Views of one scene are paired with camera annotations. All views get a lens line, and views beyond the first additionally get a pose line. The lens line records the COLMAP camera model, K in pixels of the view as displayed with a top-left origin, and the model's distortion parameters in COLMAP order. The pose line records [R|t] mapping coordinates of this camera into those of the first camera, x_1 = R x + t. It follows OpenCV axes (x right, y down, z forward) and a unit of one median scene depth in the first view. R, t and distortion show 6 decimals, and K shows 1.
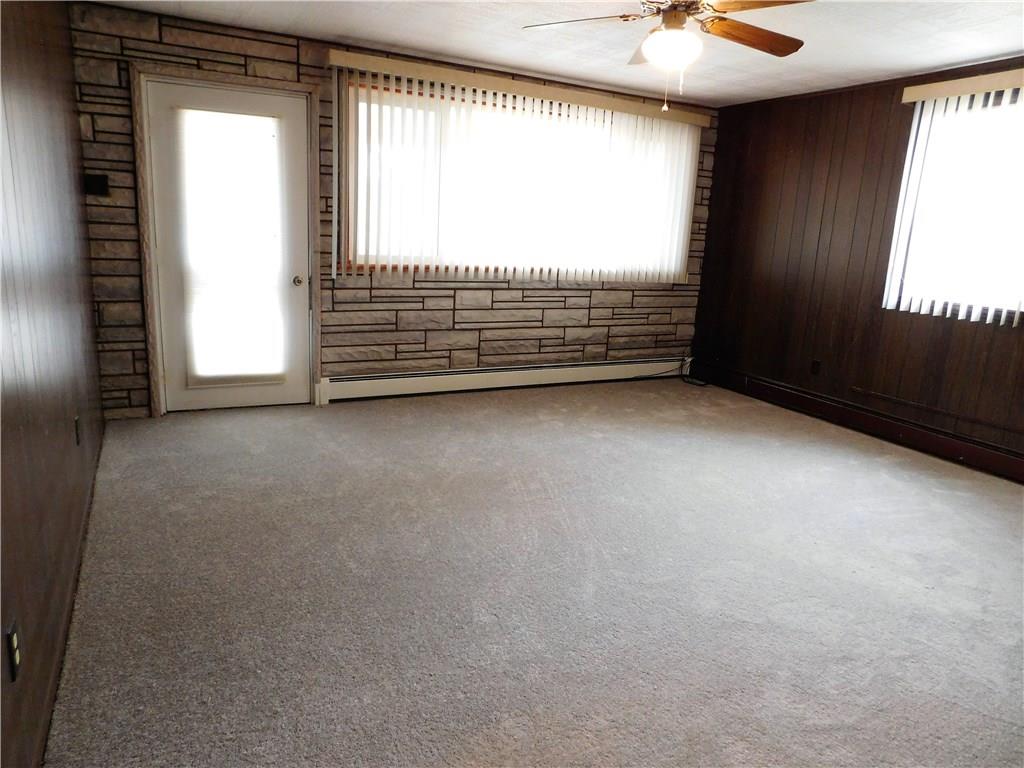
lens RADIAL K [[665.0, 0, 506.4], [0, 665.0, 385.6], [0, 0, 1]] dist [-0.080288, 0.054731]
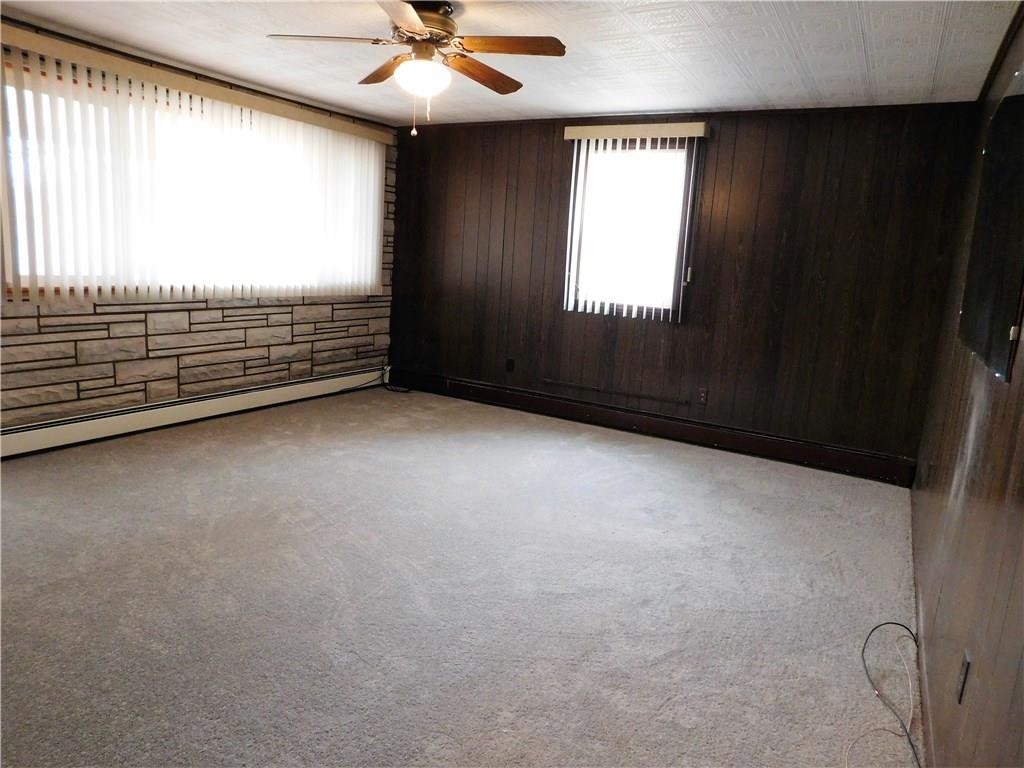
lens RADIAL K [[665.0, 0, 506.4], [0, 665.0, 385.6], [0, 0, 1]] dist [-0.080288, 0.054731]
pose [[0.854395, -0.100885, 0.509737, -0.120508], [0.106622, 0.994136, 0.018041, -0.013981], [-0.508568, 0.038935, 0.860141, 0.020988]]
